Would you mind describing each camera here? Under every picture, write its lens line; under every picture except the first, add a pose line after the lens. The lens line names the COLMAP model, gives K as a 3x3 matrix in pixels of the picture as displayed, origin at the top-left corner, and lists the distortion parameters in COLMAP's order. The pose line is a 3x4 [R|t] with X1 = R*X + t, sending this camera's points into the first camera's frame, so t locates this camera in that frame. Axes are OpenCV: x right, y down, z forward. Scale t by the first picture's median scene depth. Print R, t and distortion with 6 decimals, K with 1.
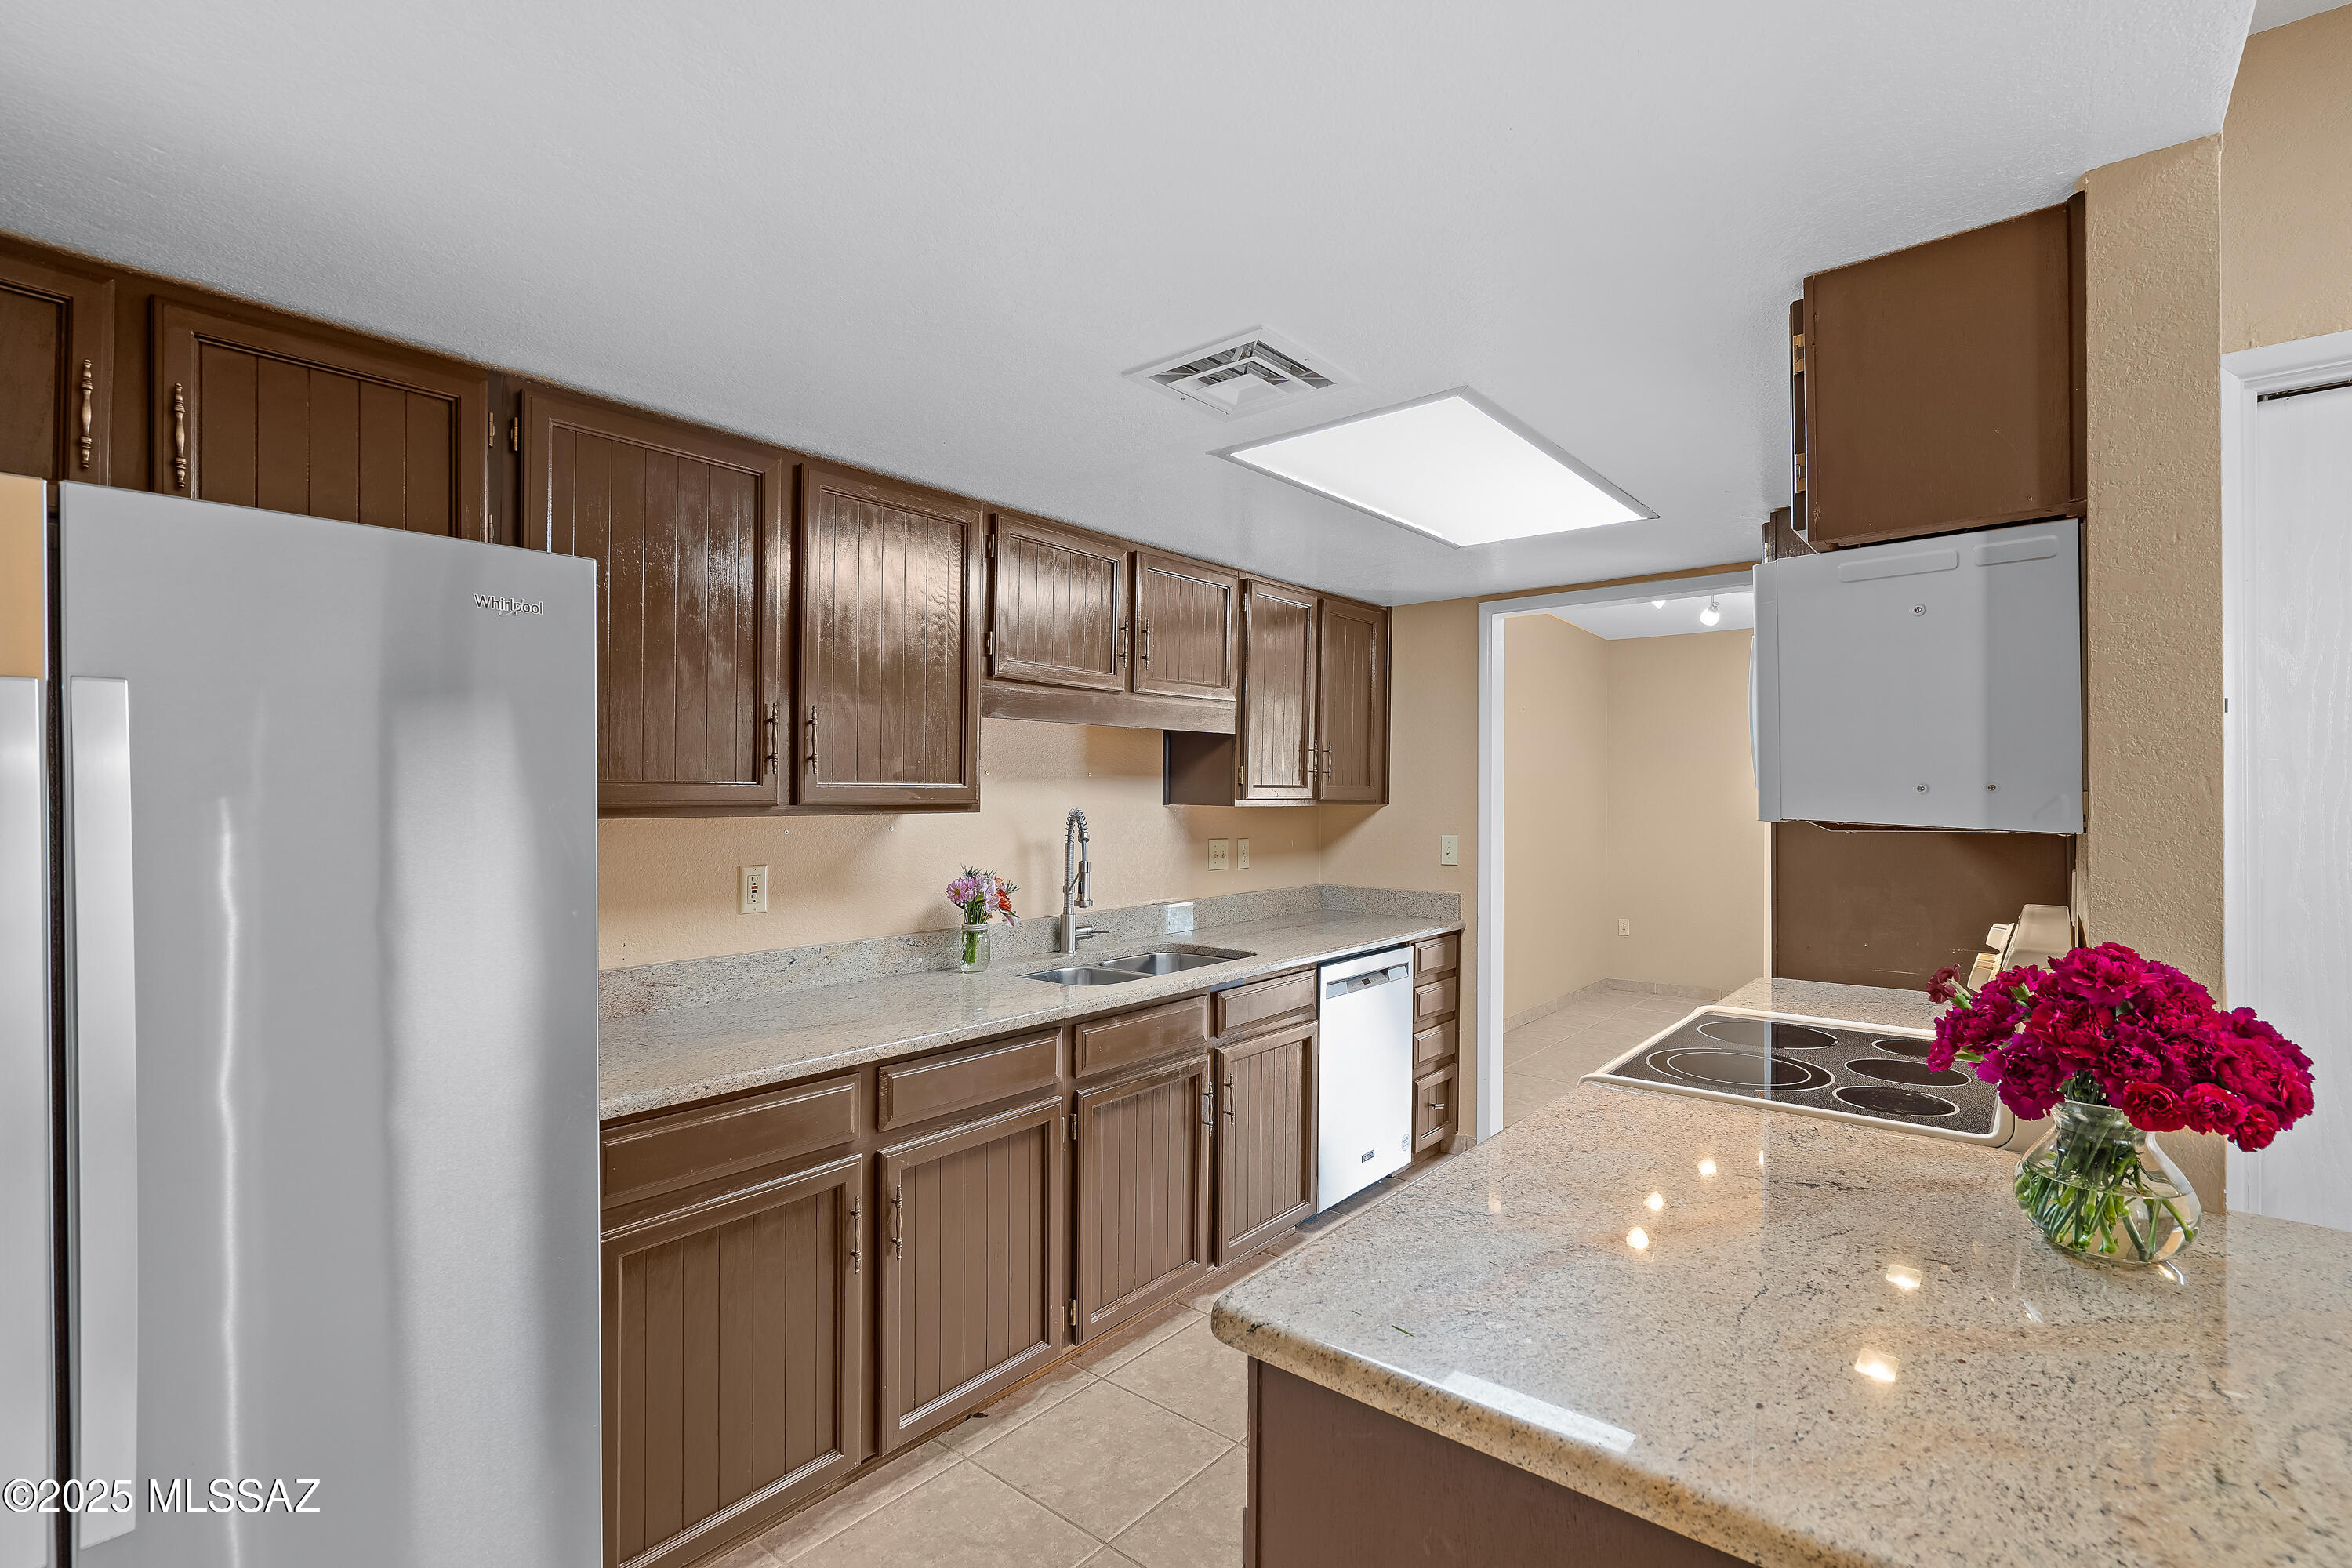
lens RADIAL K [[1086.7, 0, 1169.1], [0, 1086.7, 795.2], [0, 0, 1]] dist [-0.005794, 0.002261]
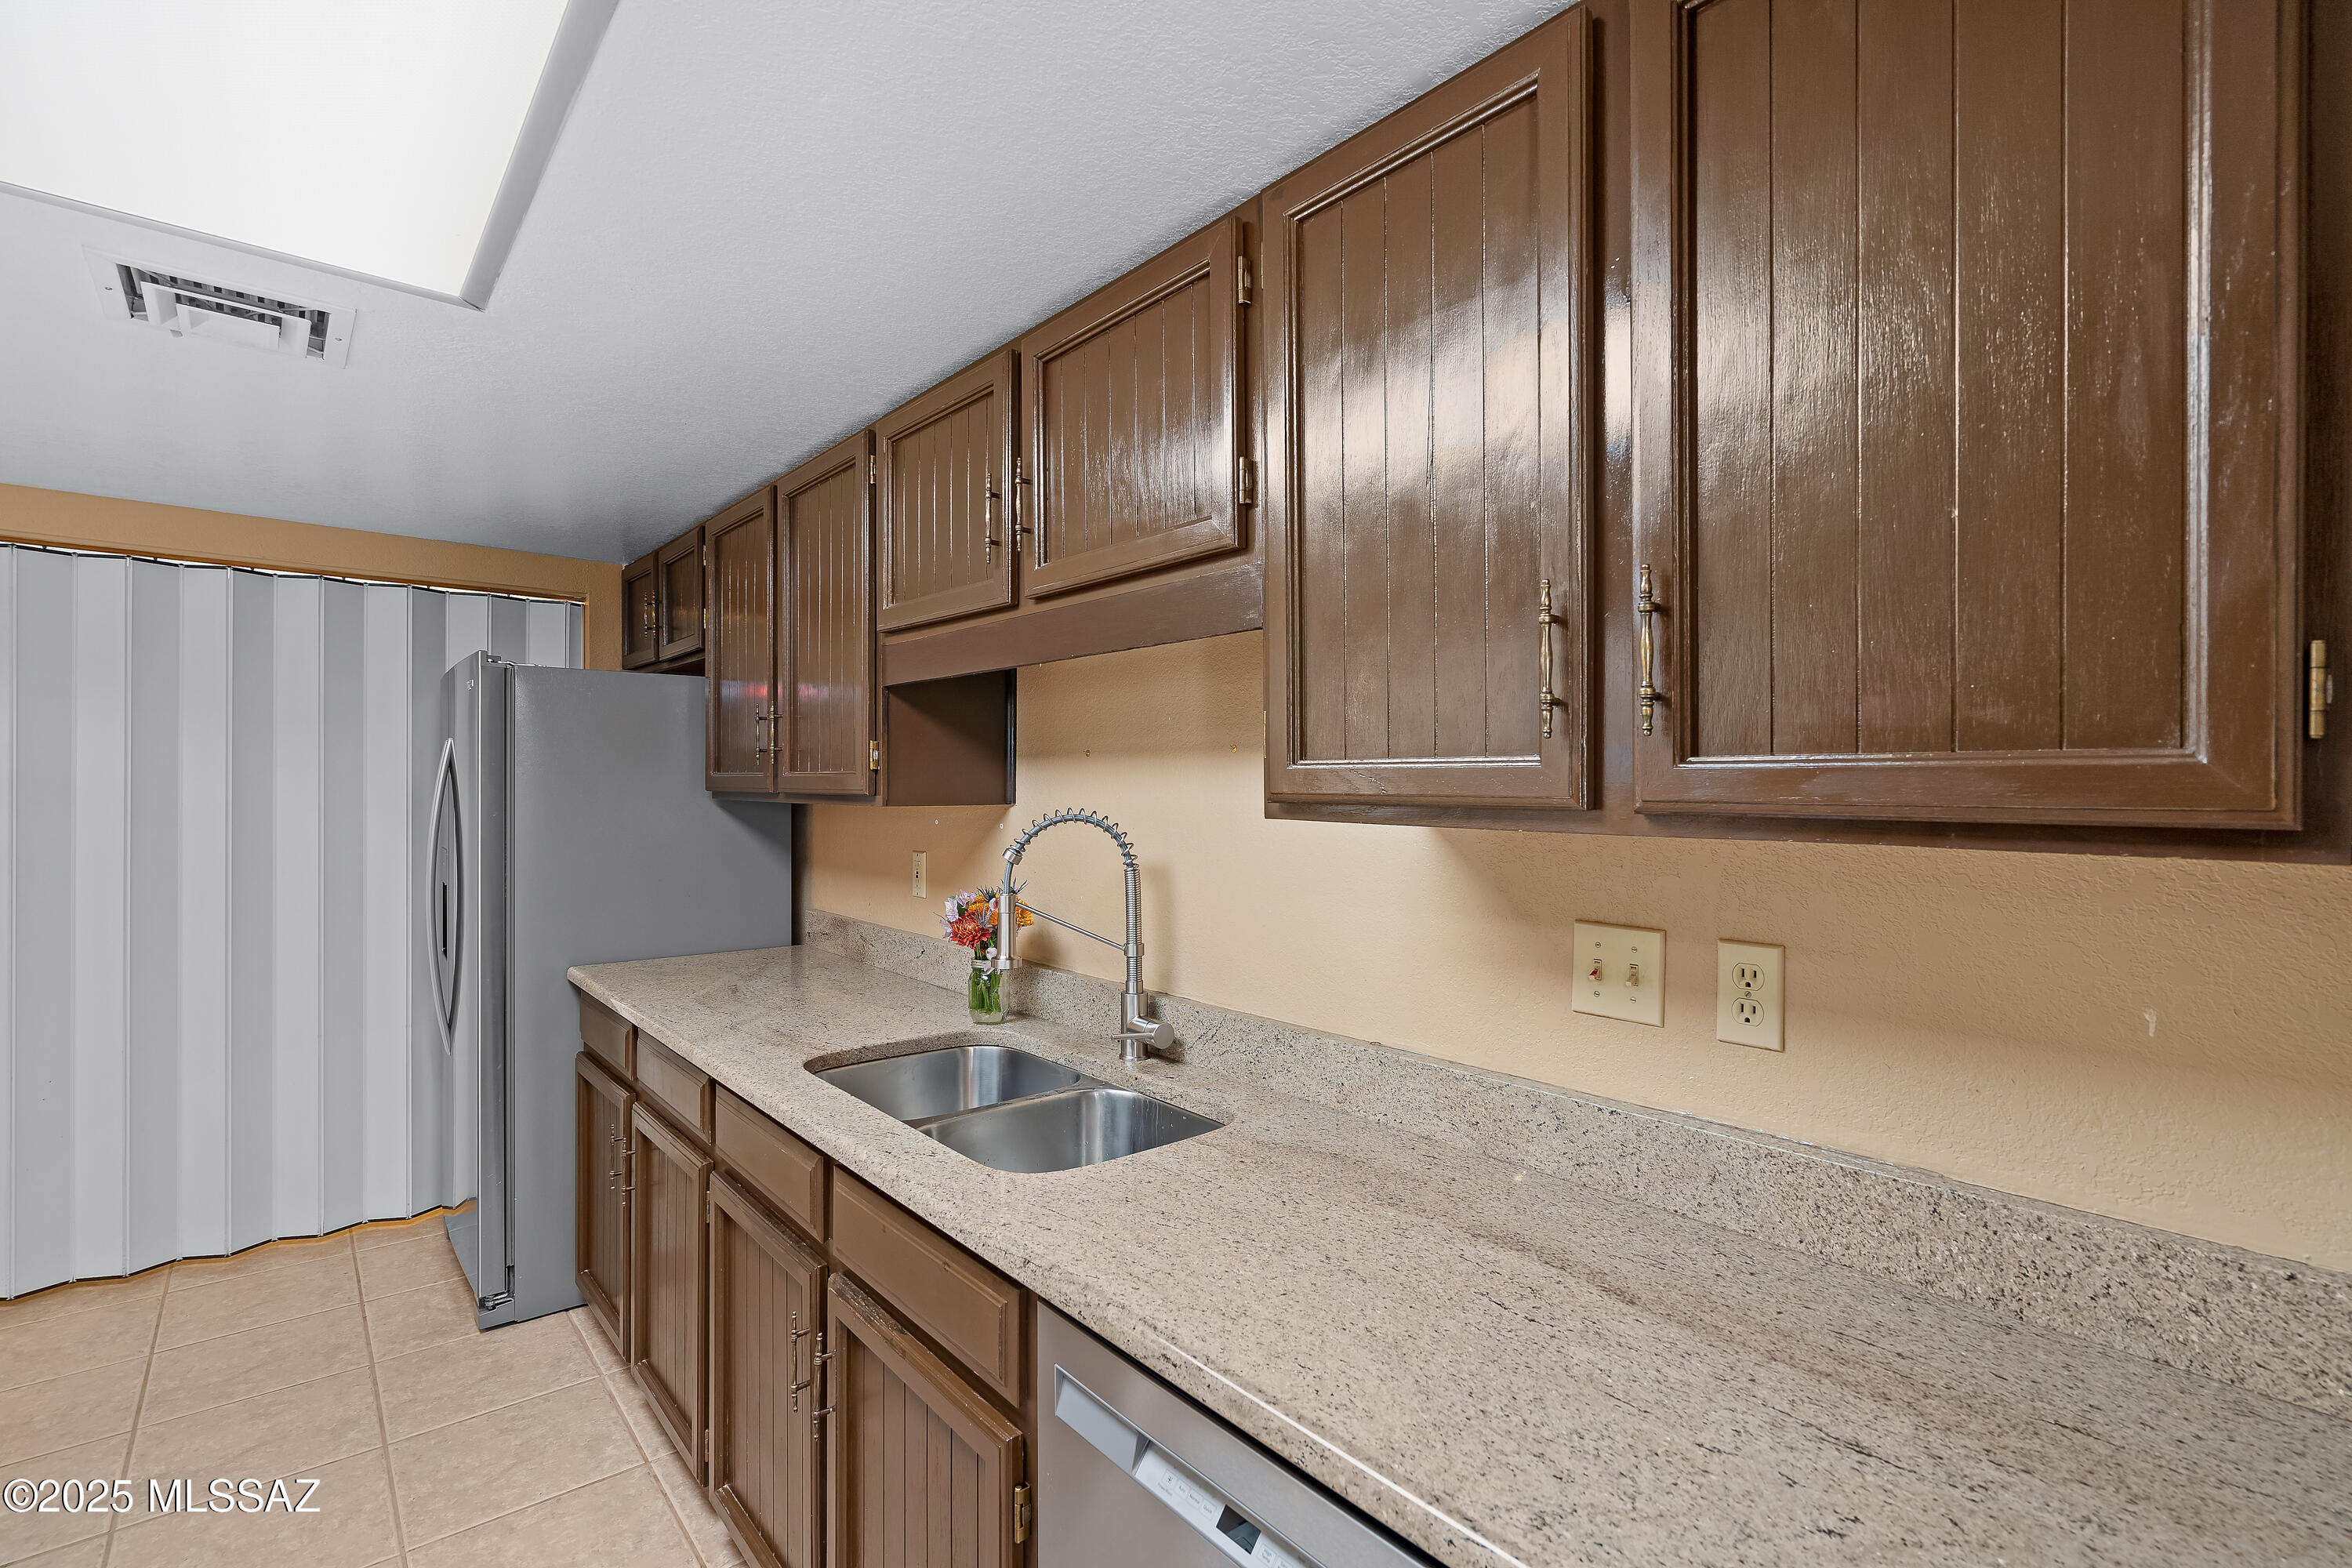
lens RADIAL K [[1086.7, 0, 1204.4], [0, 1086.7, 791.7], [0, 0, 1]] dist [-0.005794, 0.002261]
pose [[-0.160415, 0.004040, -0.987041, 0.532266], [-0.008968, 0.999944, 0.005550, -0.001516], [0.987009, 0.009742, -0.160370, 1.258788]]
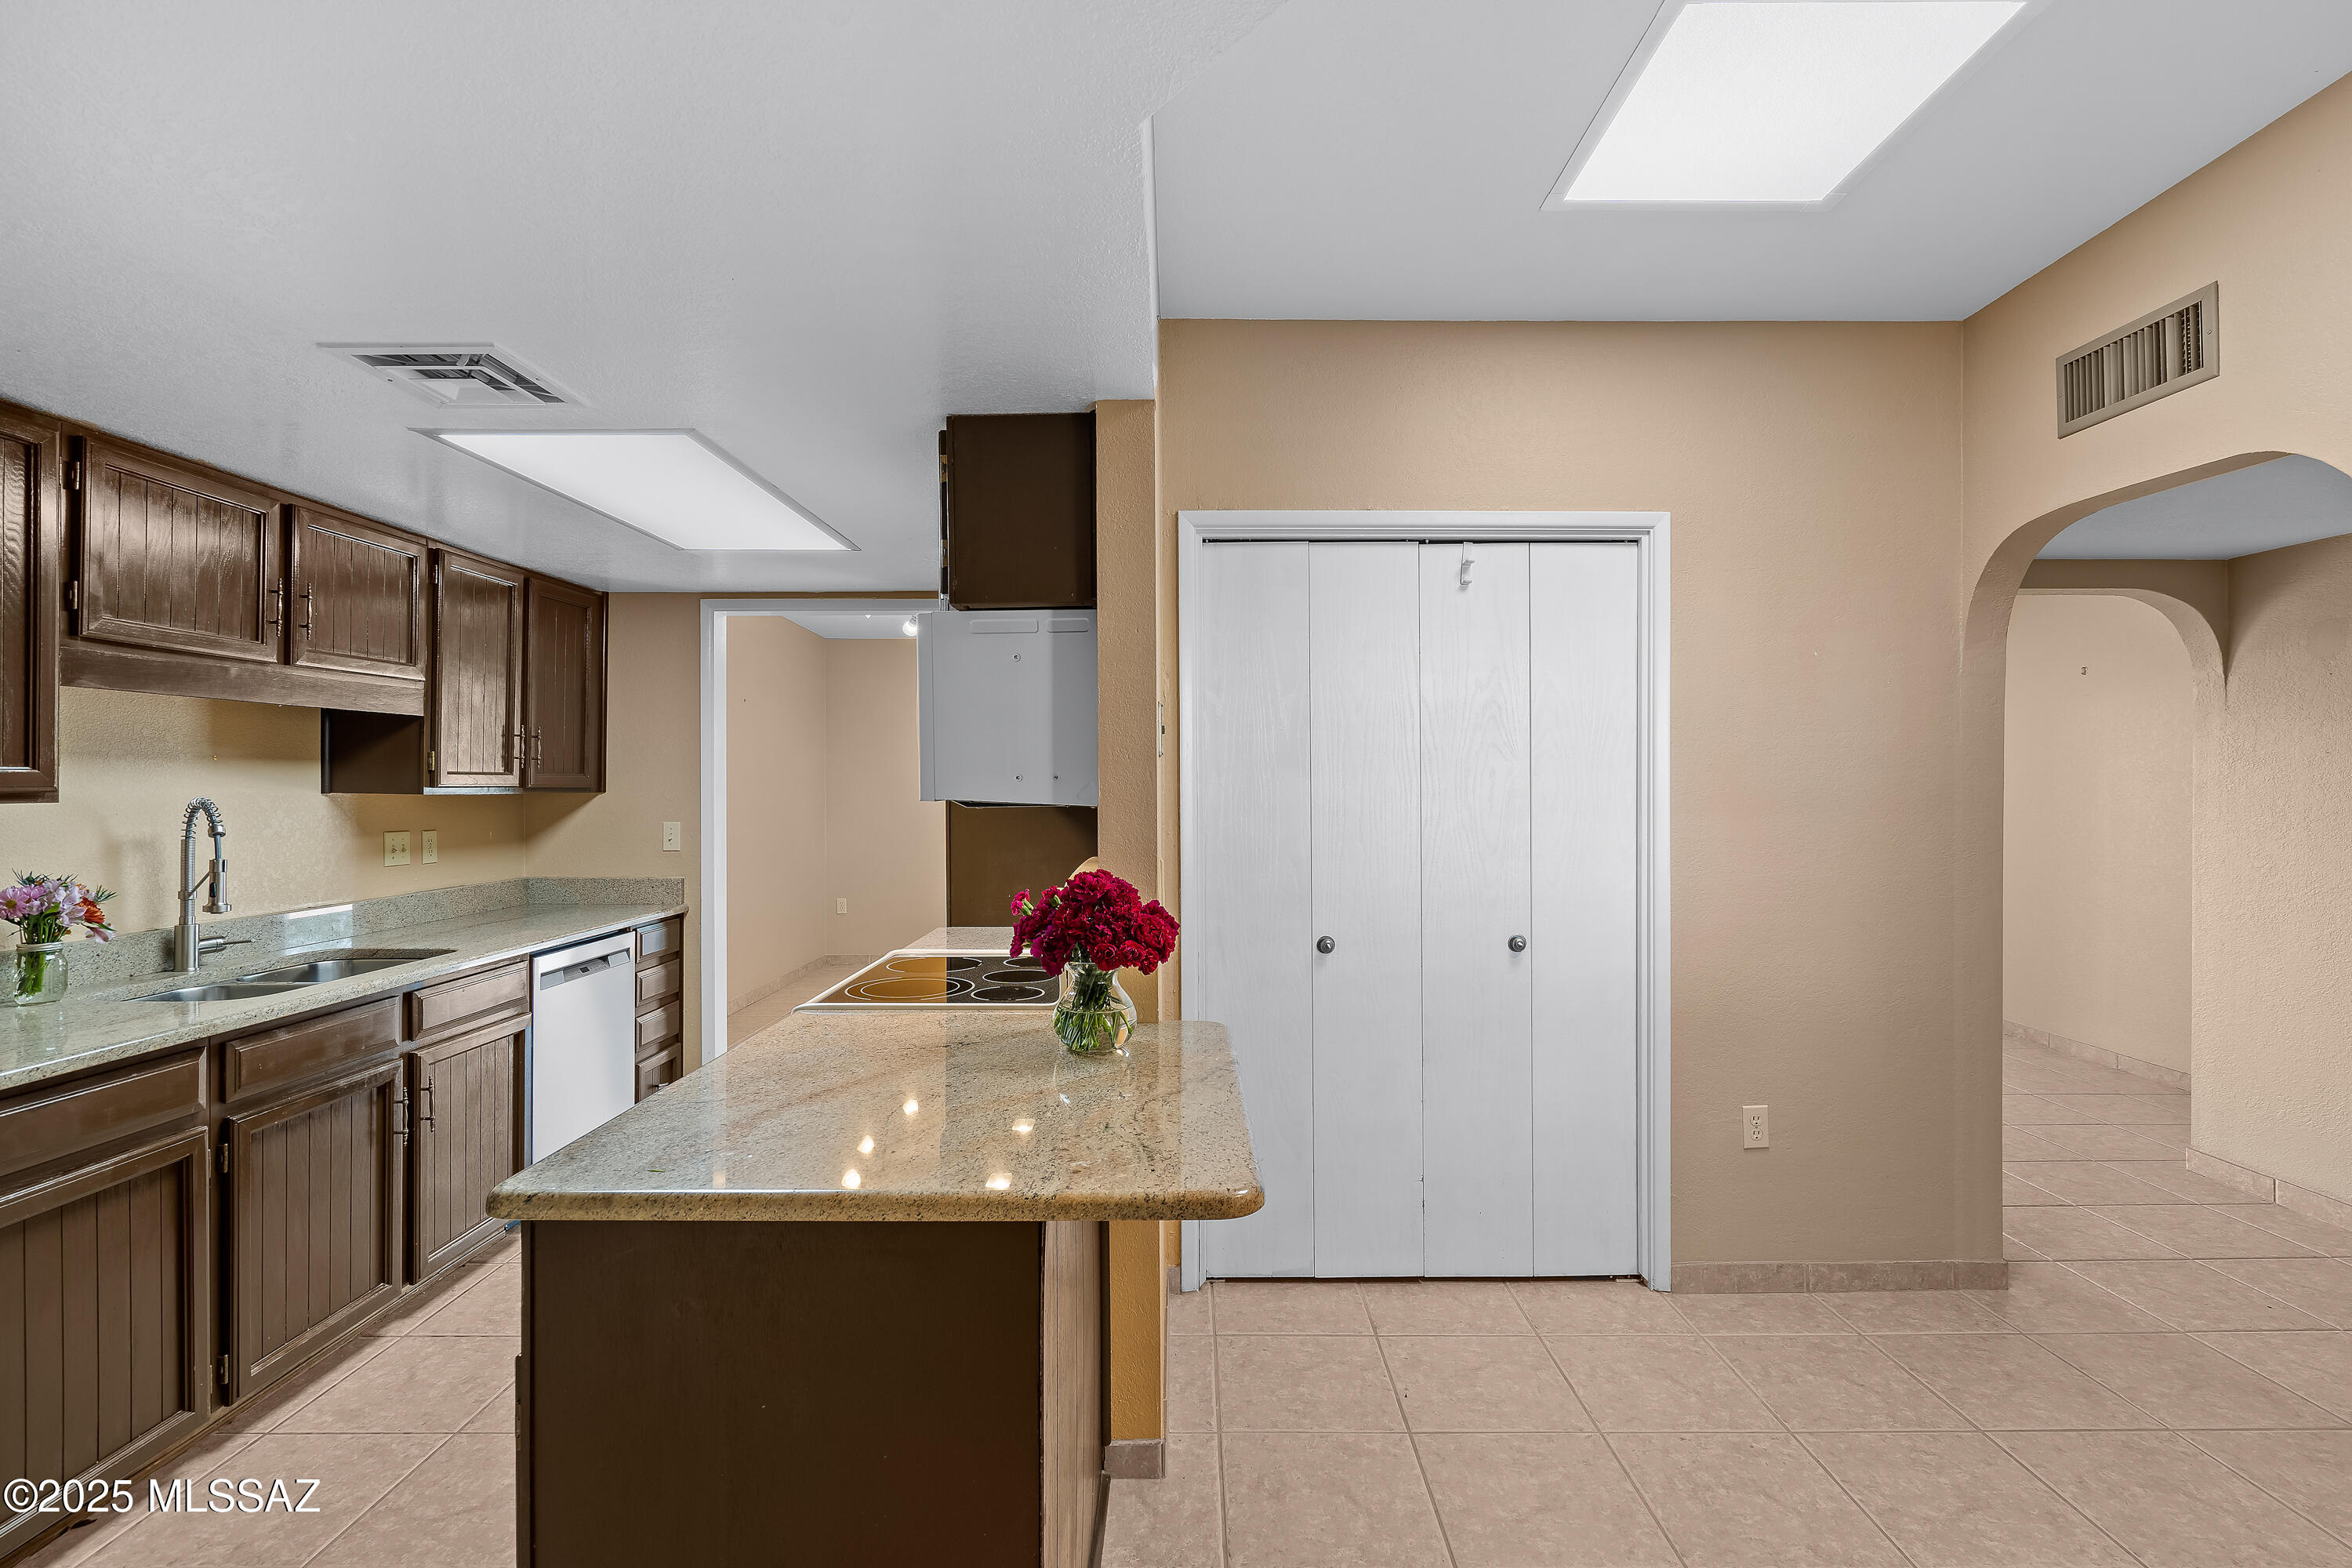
lens RADIAL K [[1086.7, 0, 1189.9], [0, 1086.7, 802.9], [0, 0, 1]] dist [-0.005794, 0.002261]
pose [[0.762137, -0.010066, 0.647337, -0.049042], [-0.000959, 0.999860, 0.016677, 0.001524], [-0.647415, -0.013331, 0.762021, -0.151874]]
